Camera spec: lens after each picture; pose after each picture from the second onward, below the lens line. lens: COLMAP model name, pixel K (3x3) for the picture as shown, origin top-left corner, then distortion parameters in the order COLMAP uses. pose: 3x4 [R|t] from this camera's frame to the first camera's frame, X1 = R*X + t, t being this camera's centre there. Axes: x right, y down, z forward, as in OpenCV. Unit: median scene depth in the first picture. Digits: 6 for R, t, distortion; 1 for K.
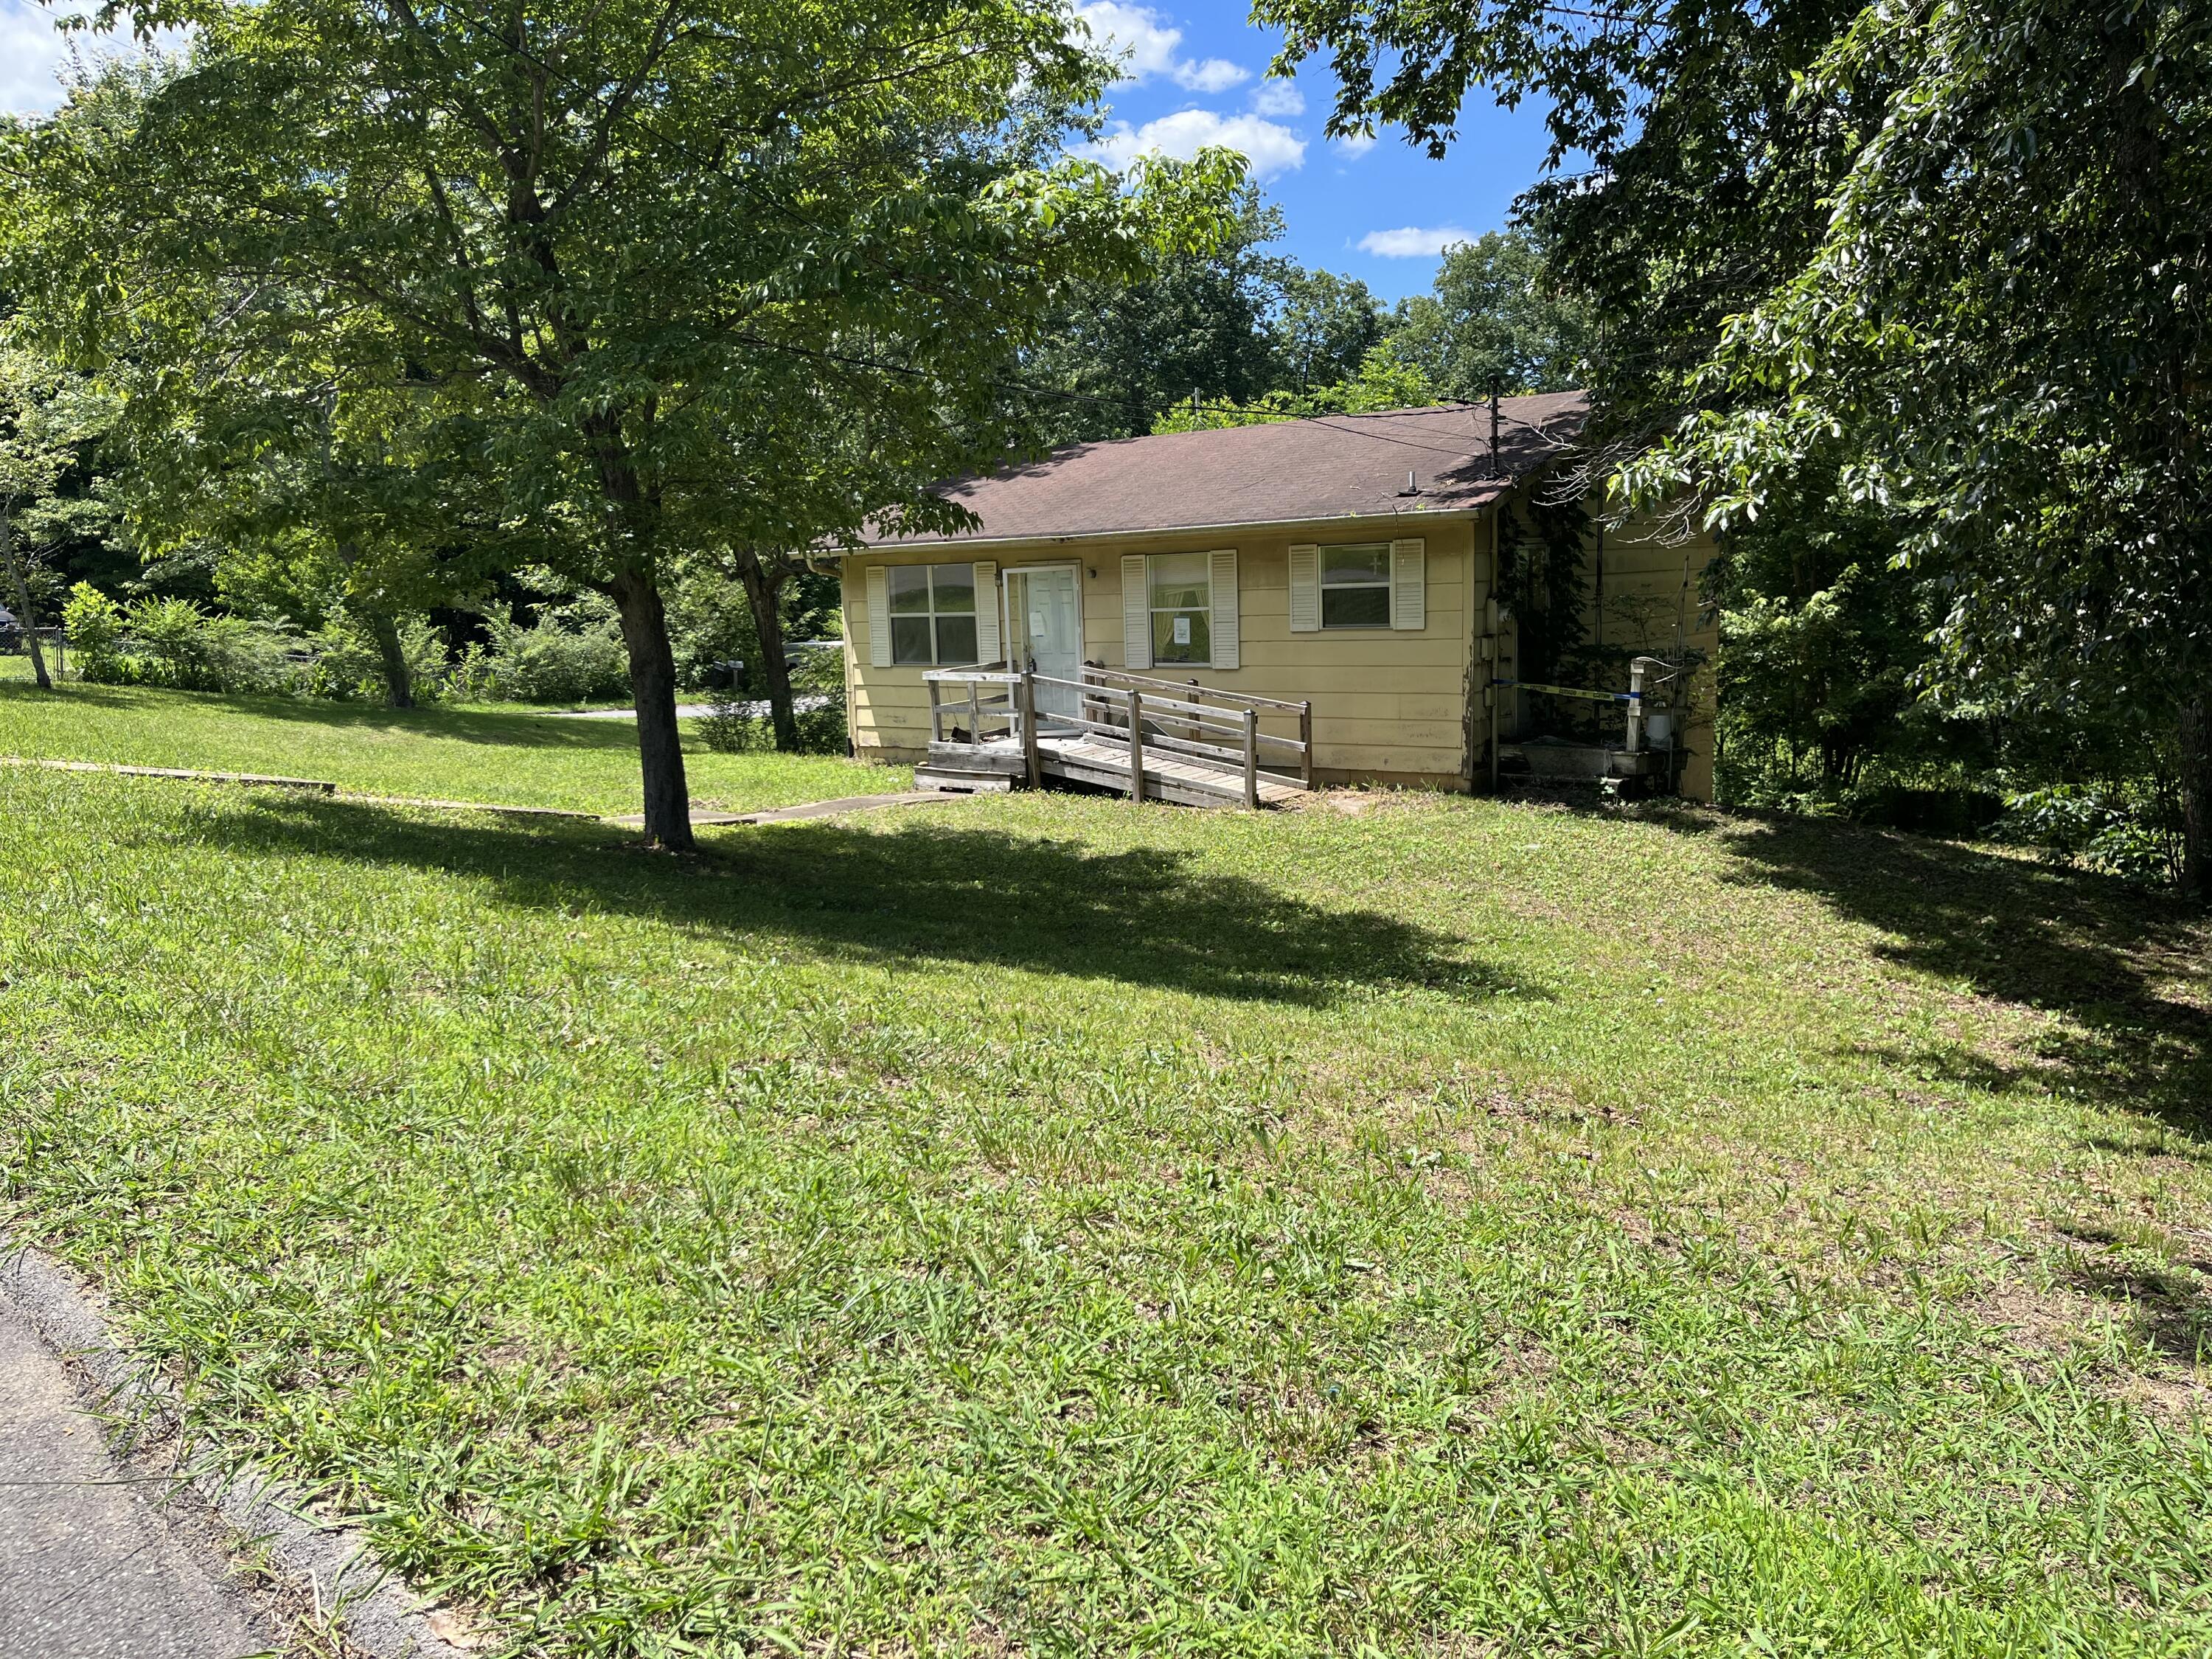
lens RADIAL K [[1636.1, 0, 1099.3], [0, 1636.1, 837.2], [0, 0, 1]] dist [0.024815, -0.014904]
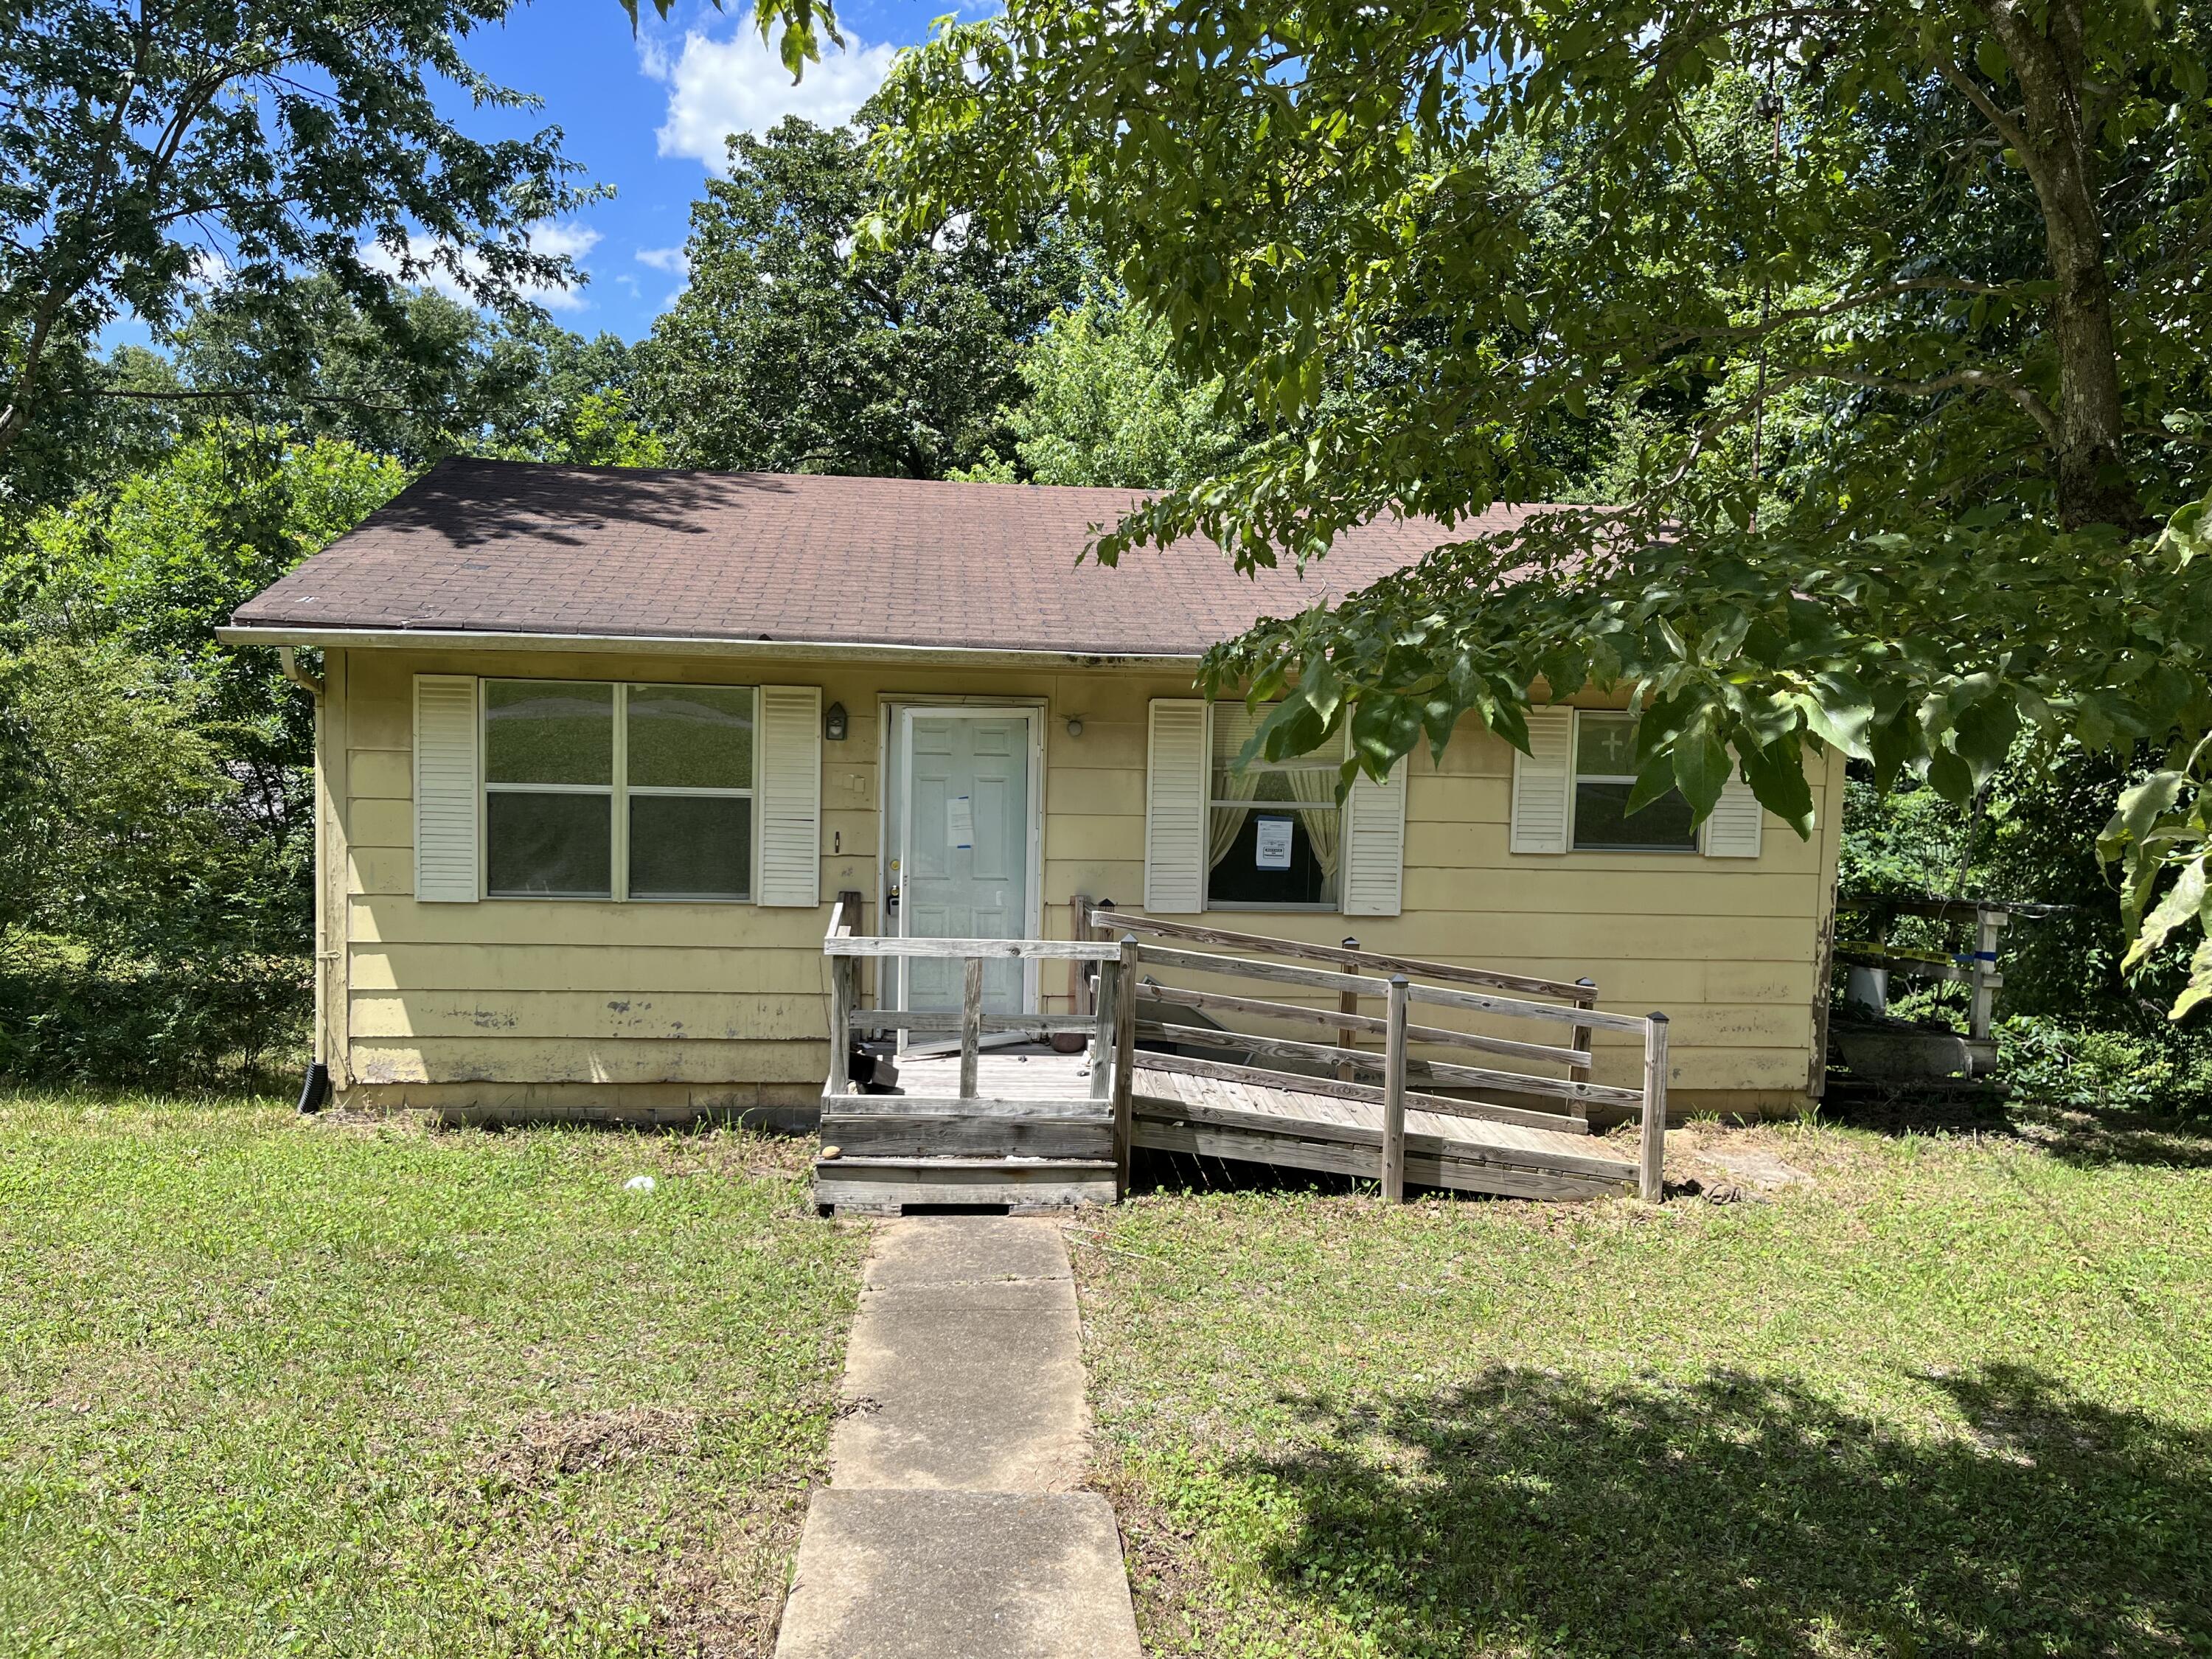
lens RADIAL K [[1636.1, 0, 1111.7], [0, 1636.1, 823.1], [0, 0, 1]] dist [0.024815, -0.014904]
pose [[0.727743, 0.012141, 0.685743, -0.364054], [0.054068, 0.995716, -0.075009, -0.098073], [-0.683716, 0.091665, 0.723968, 0.665762]]
